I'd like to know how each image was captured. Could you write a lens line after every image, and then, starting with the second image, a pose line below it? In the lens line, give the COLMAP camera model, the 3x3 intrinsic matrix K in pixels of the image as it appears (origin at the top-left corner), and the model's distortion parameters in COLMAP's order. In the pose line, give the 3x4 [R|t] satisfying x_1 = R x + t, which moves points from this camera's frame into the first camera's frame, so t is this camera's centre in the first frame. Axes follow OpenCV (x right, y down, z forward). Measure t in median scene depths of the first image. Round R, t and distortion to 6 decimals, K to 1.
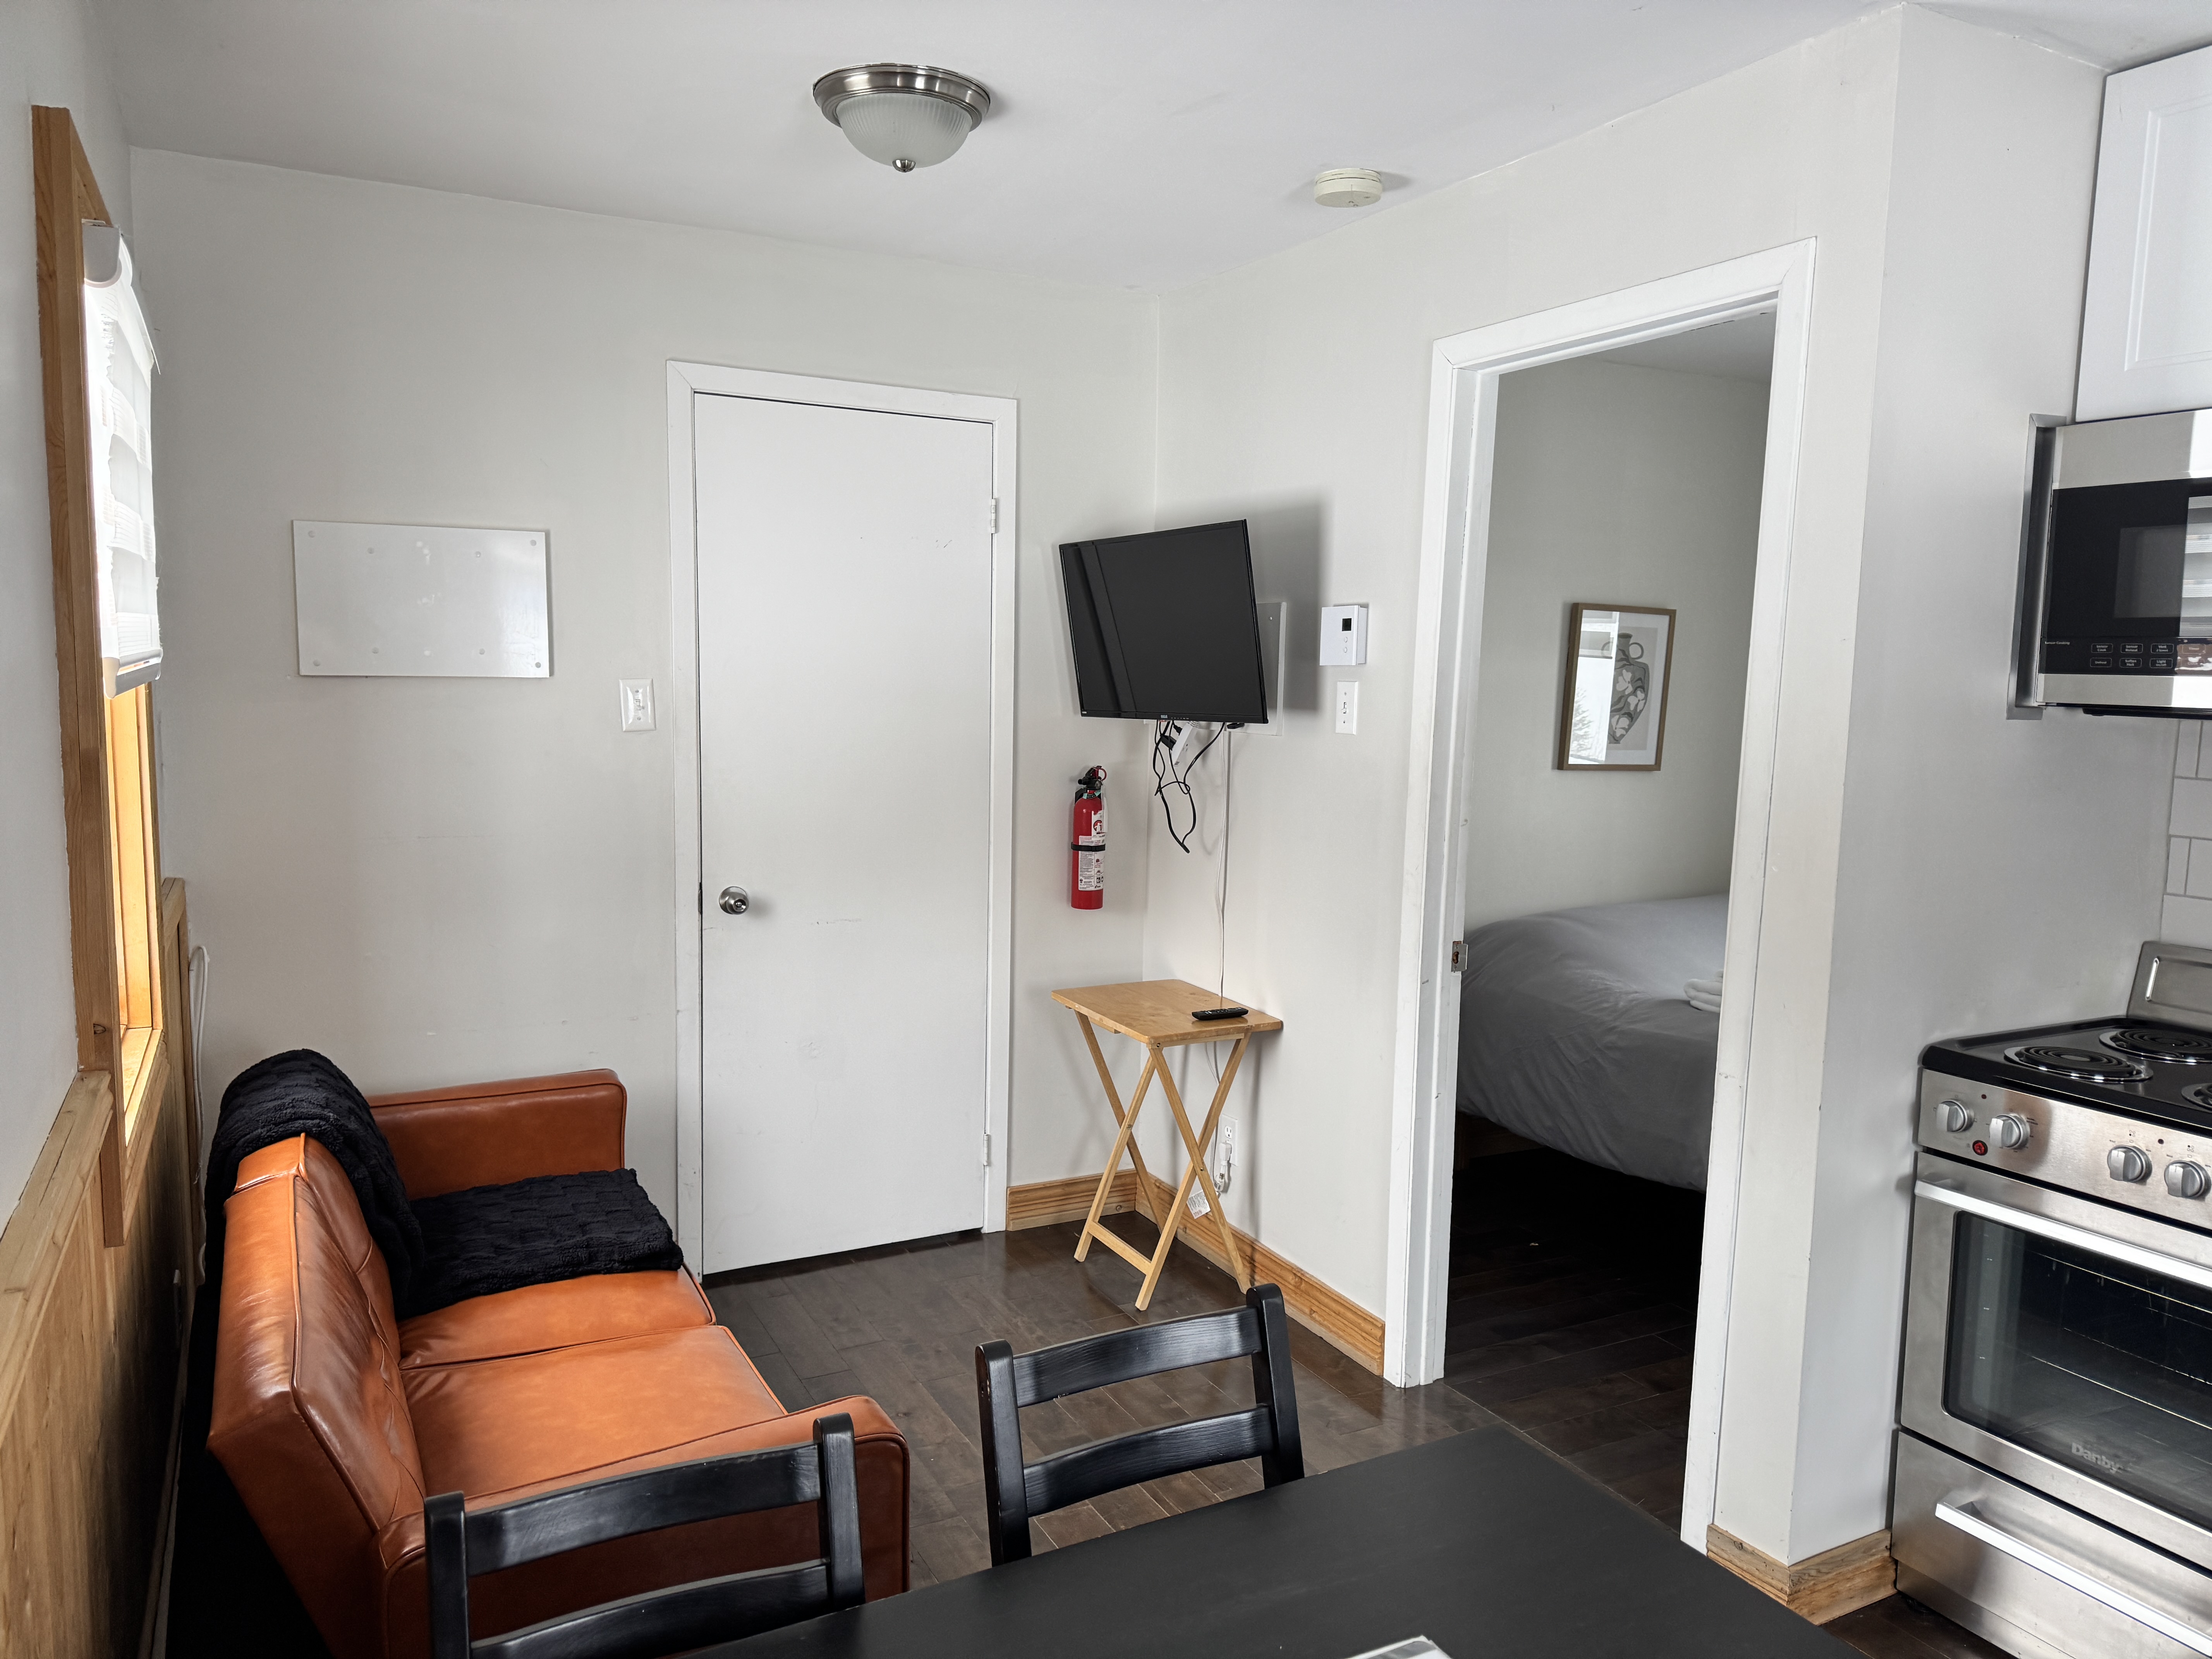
lens RADIAL K [[1550.6, 0, 1103.0], [0, 1550.6, 838.6], [0, 0, 1]] dist [0.055758, -0.070601]
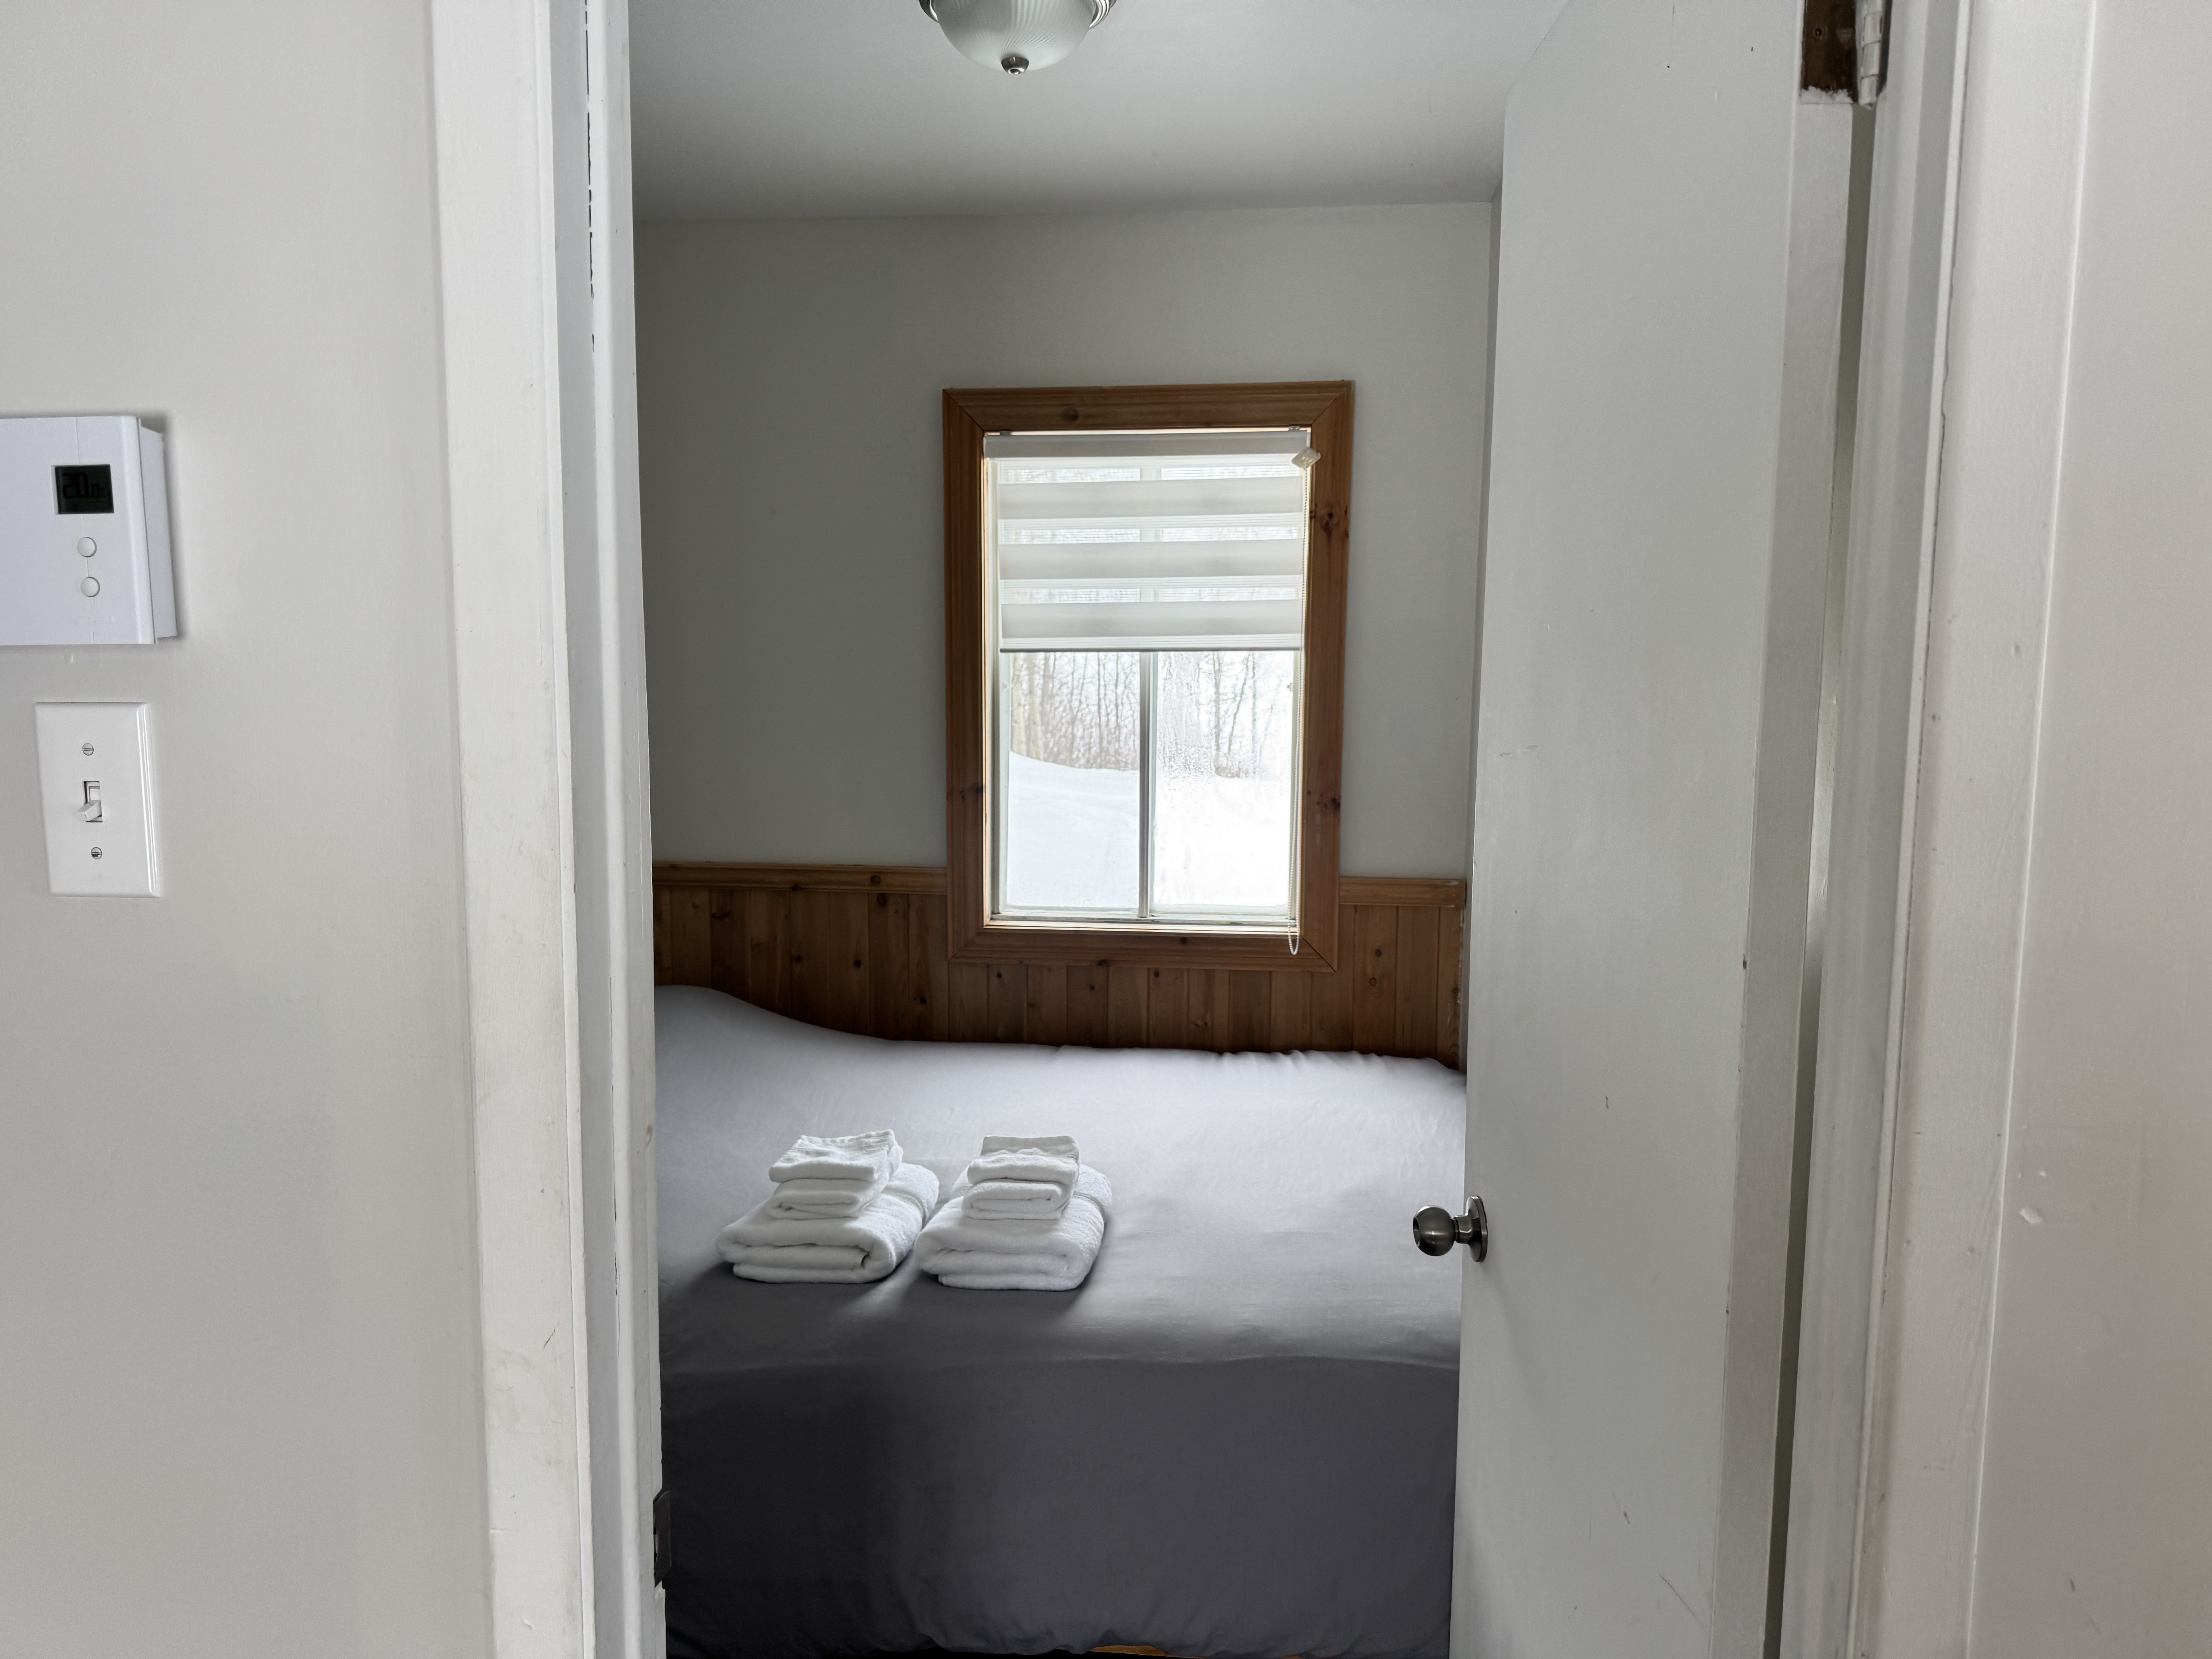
lens RADIAL K [[1550.6, 0, 1110.2], [0, 1550.6, 822.9], [0, 0, 1]] dist [0.055758, -0.070601]
pose [[0.562682, -0.107403, 0.819666, 0.039987], [0.109015, 0.992505, 0.055215, -0.101047], [-0.819454, 0.058287, 0.570174, 0.922752]]
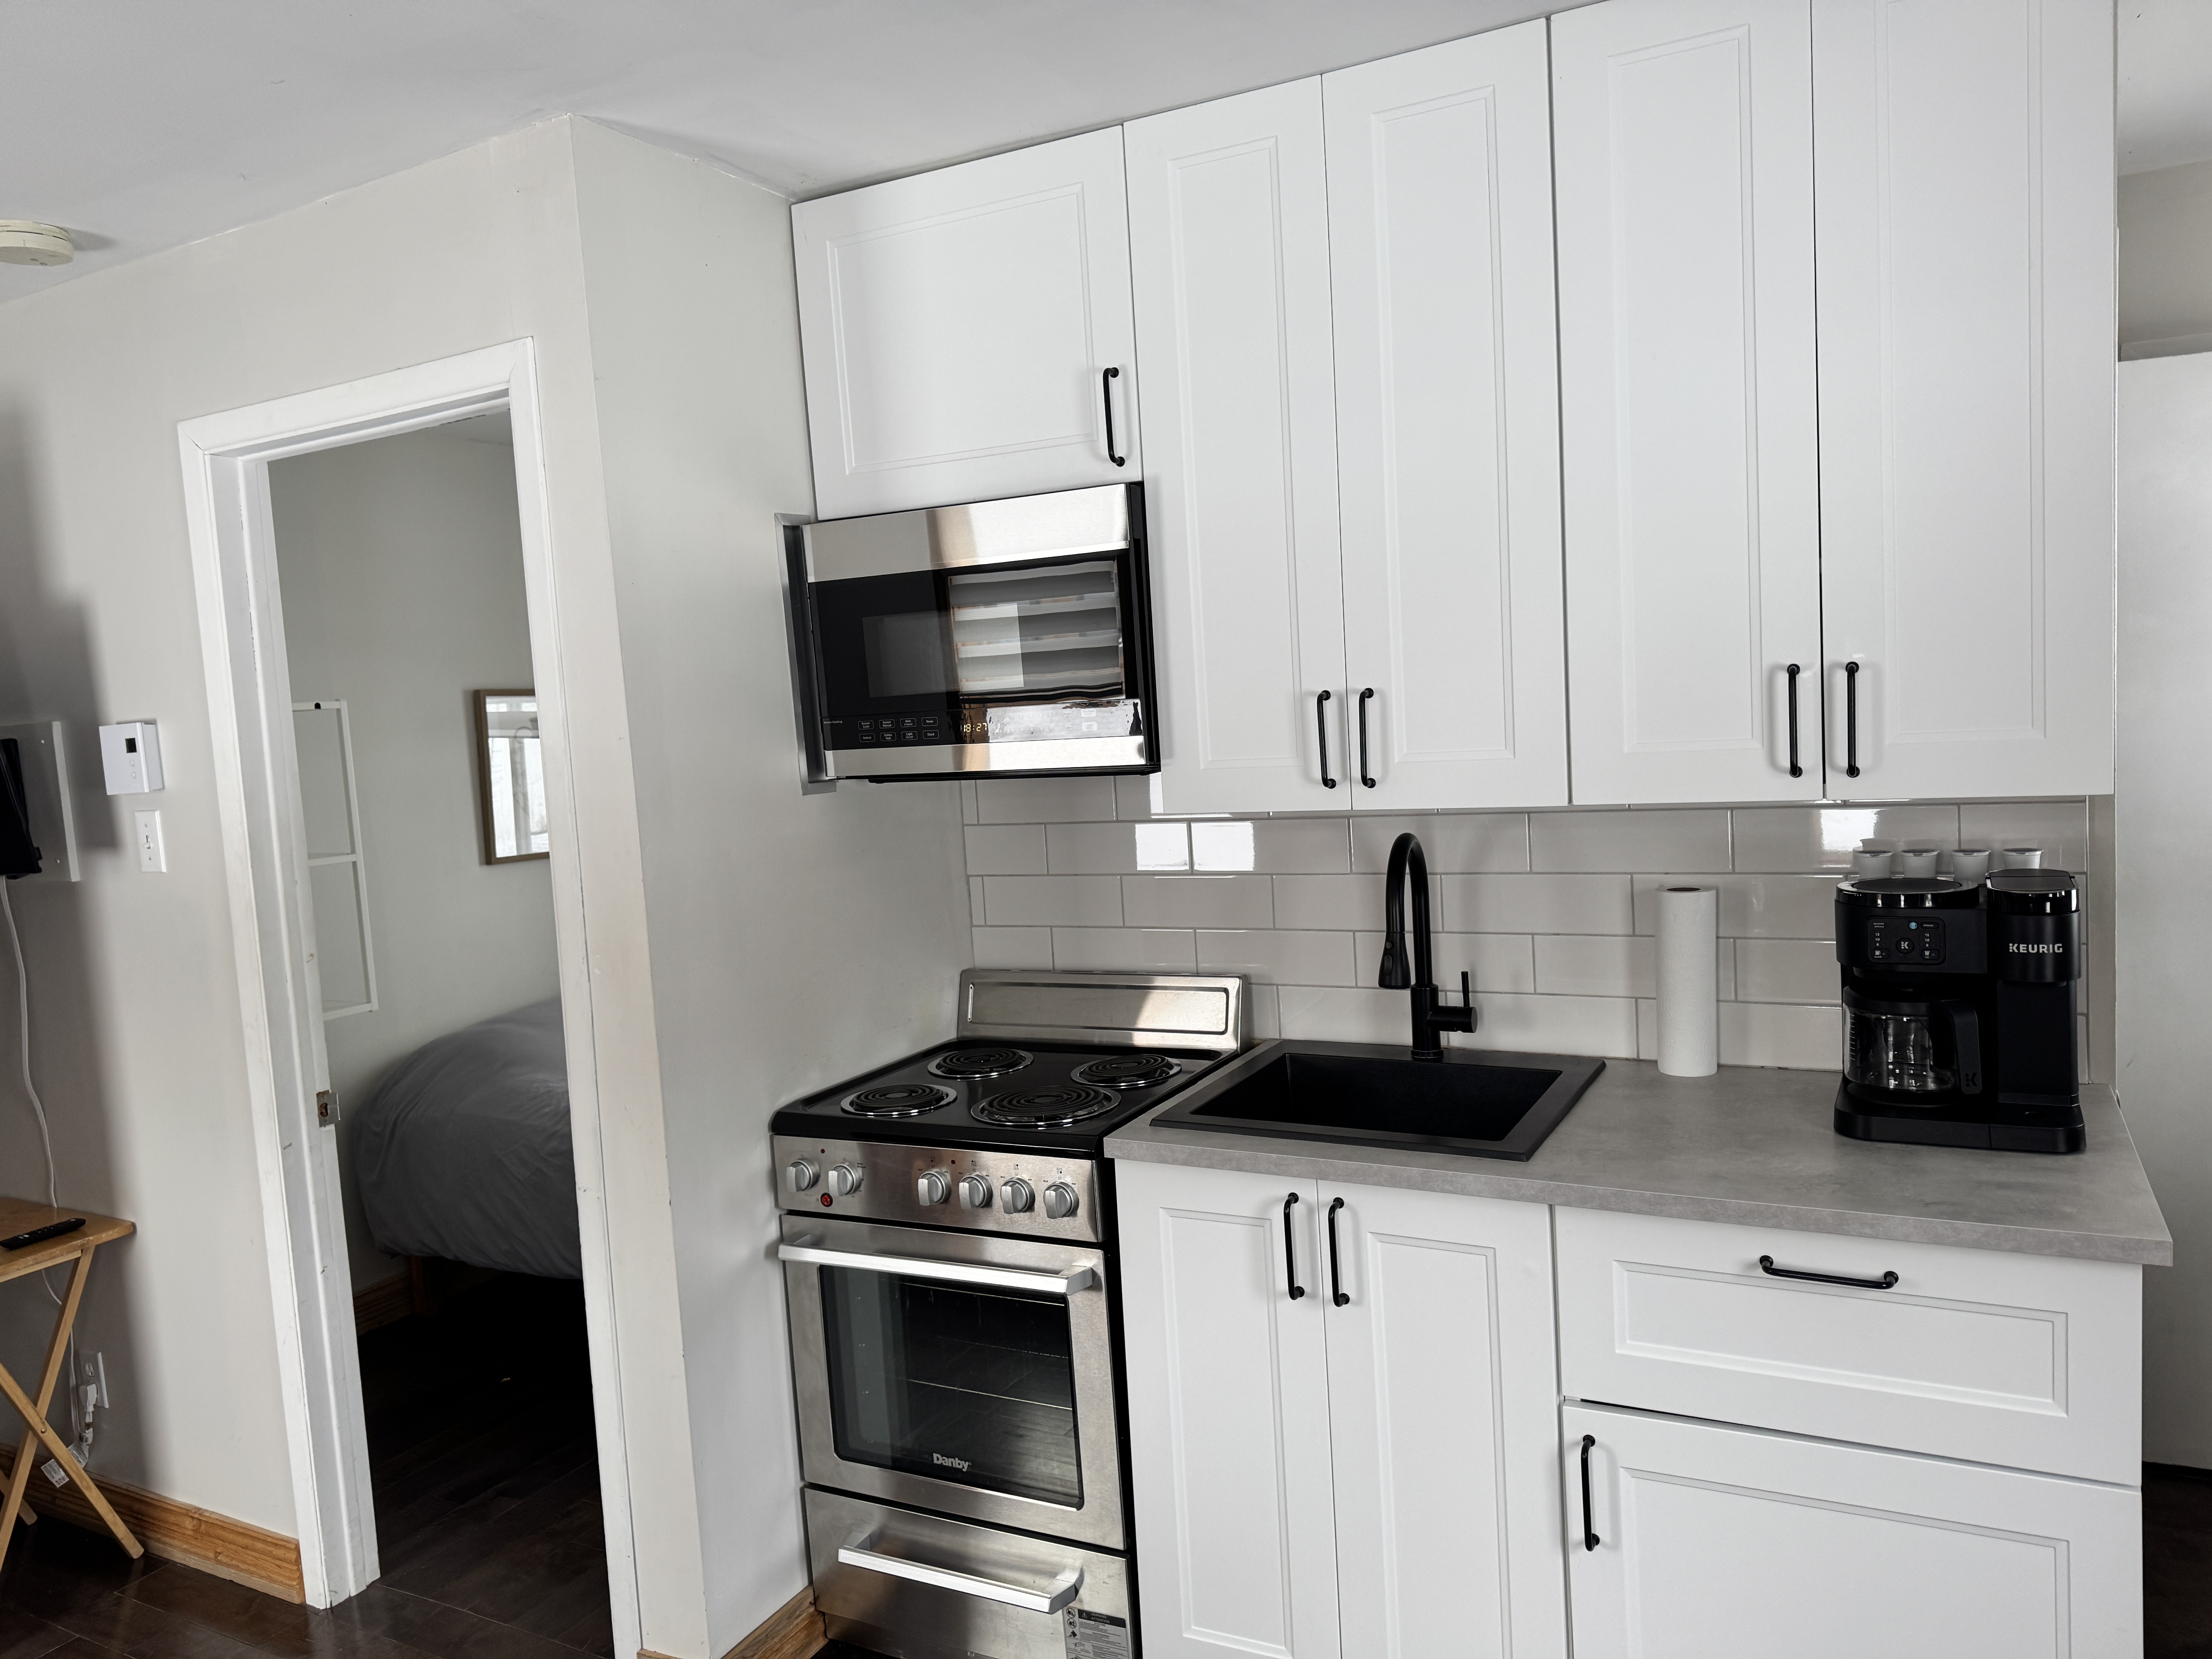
lens RADIAL K [[1550.6, 0, 1104.6], [0, 1550.6, 839.8], [0, 0, 1]] dist [0.055758, -0.070601]
pose [[0.823161, -0.120337, 0.554910, 0.147019], [0.141985, 0.989861, 0.004038, -0.019975], [-0.549770, 0.075465, 0.831901, 0.001865]]
